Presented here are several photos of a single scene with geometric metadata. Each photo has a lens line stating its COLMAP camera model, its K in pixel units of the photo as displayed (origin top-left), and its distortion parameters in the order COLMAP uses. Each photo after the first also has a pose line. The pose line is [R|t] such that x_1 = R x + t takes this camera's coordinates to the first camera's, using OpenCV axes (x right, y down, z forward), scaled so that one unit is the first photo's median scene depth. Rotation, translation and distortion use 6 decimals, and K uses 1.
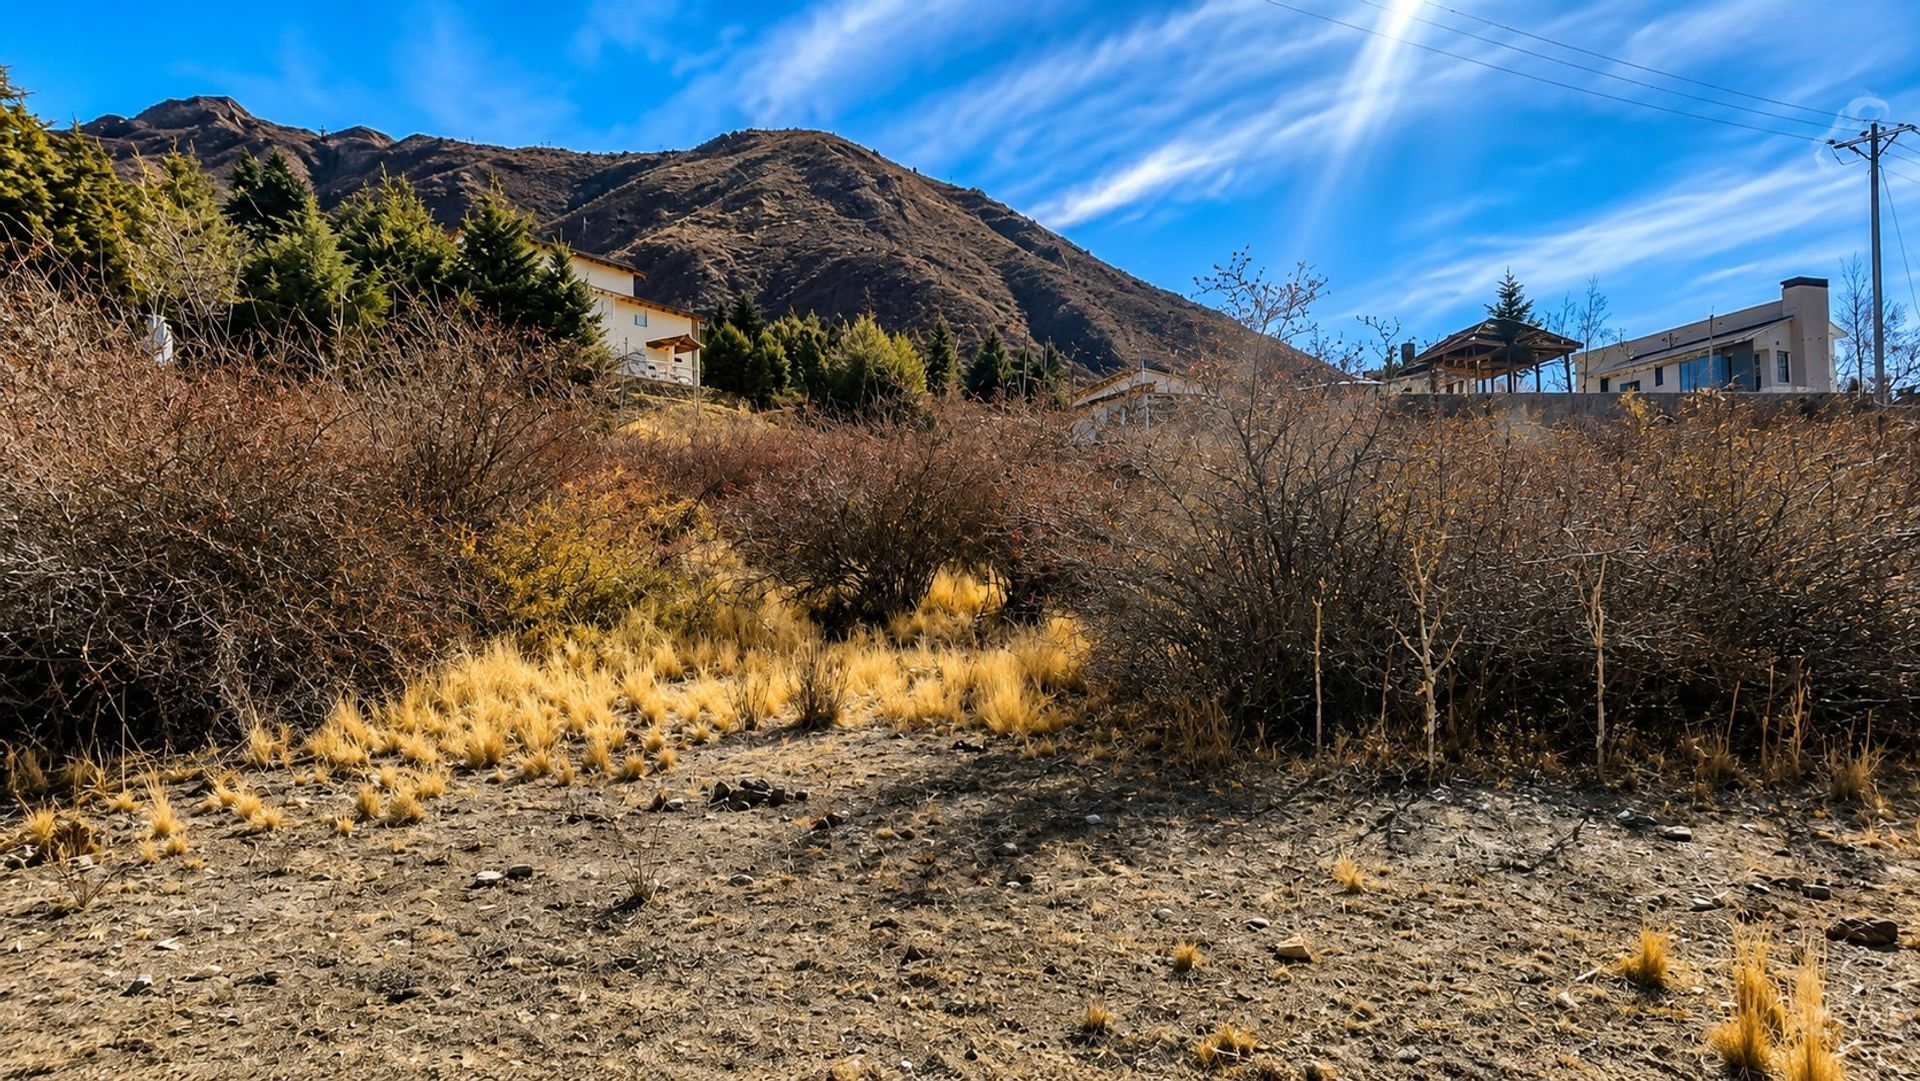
lens RADIAL K [[1422.3, 0, 960.0], [0, 1422.3, 540.5], [0, 0, 1]] dist [-0.000426, -0.007234]
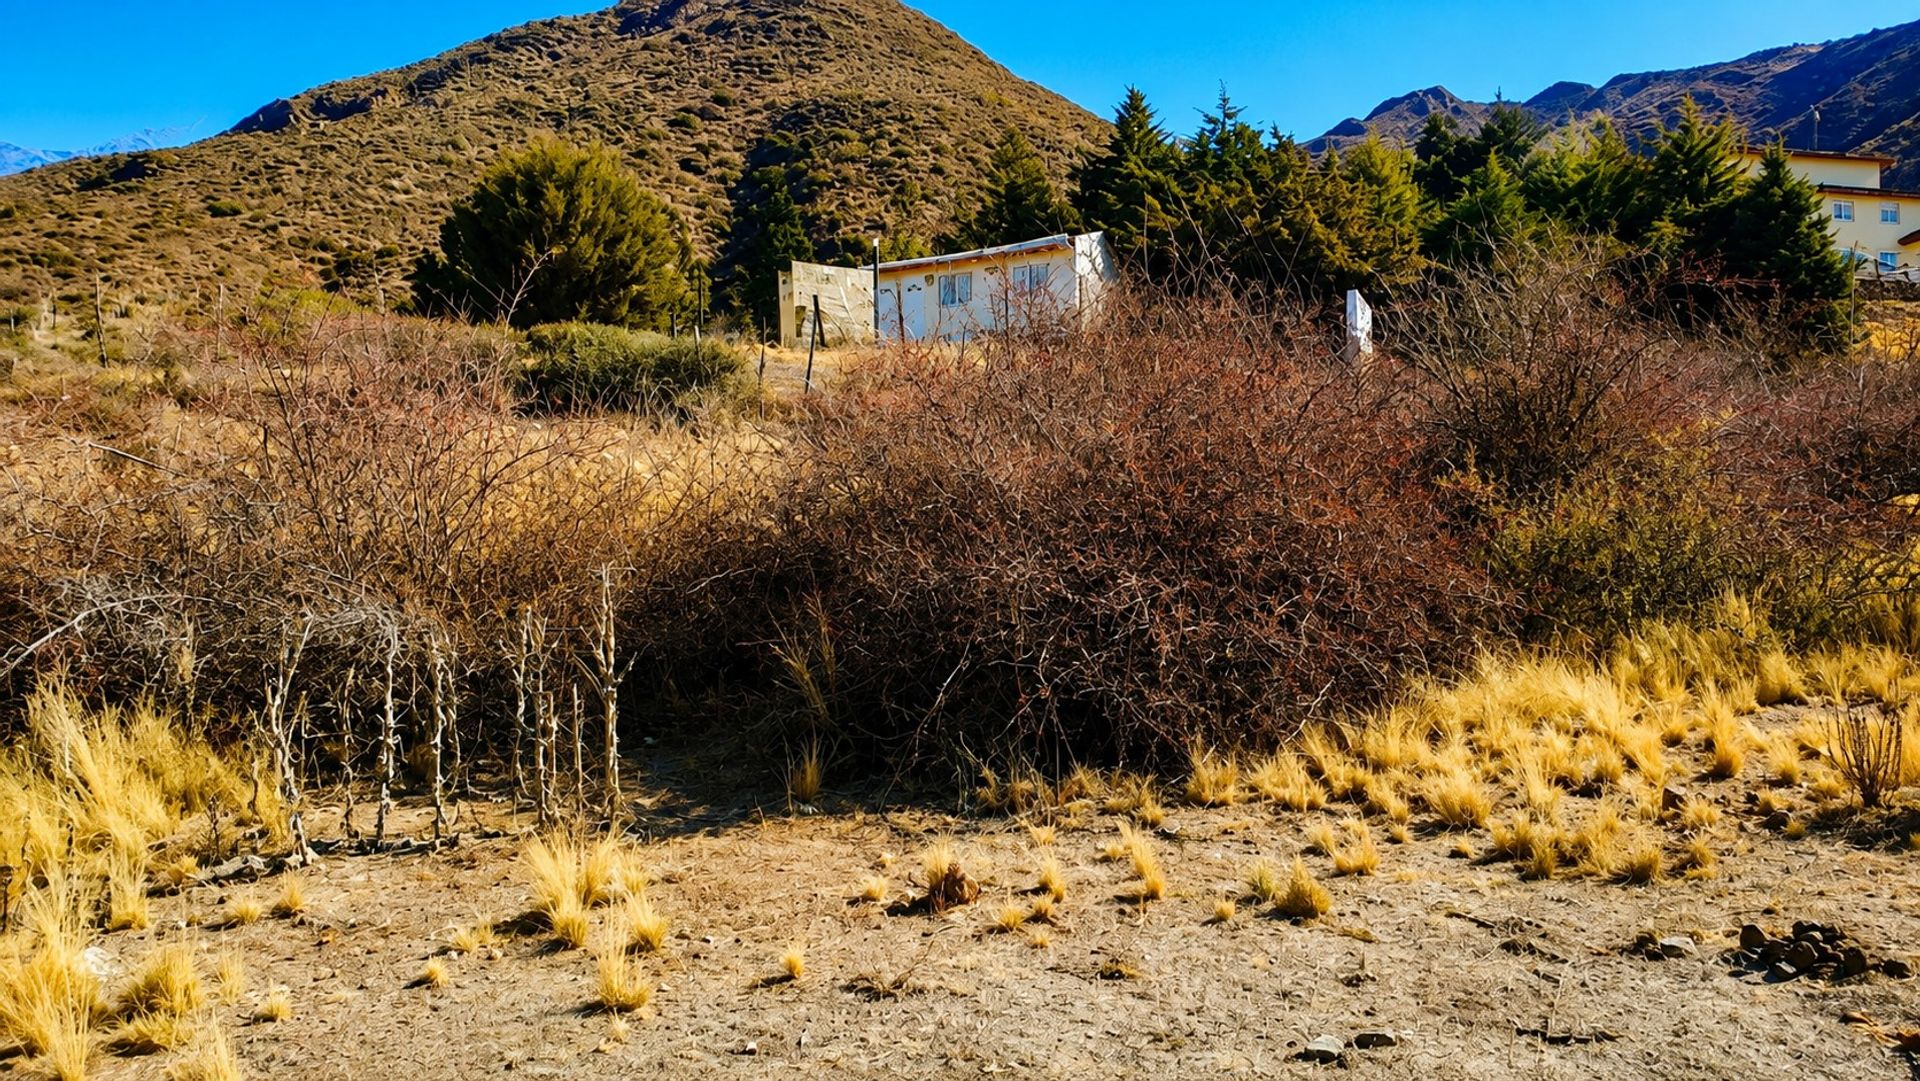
lens RADIAL K [[1422.3, 0, 960.0], [0, 1422.3, 540.5], [0, 0, 1]] dist [-0.000426, -0.007234]
pose [[0.691186, -0.015714, -0.722506, 0.031789], [0.042454, 0.998920, 0.018887, -0.018239], [0.721429, -0.043728, 0.691107, 0.197949]]
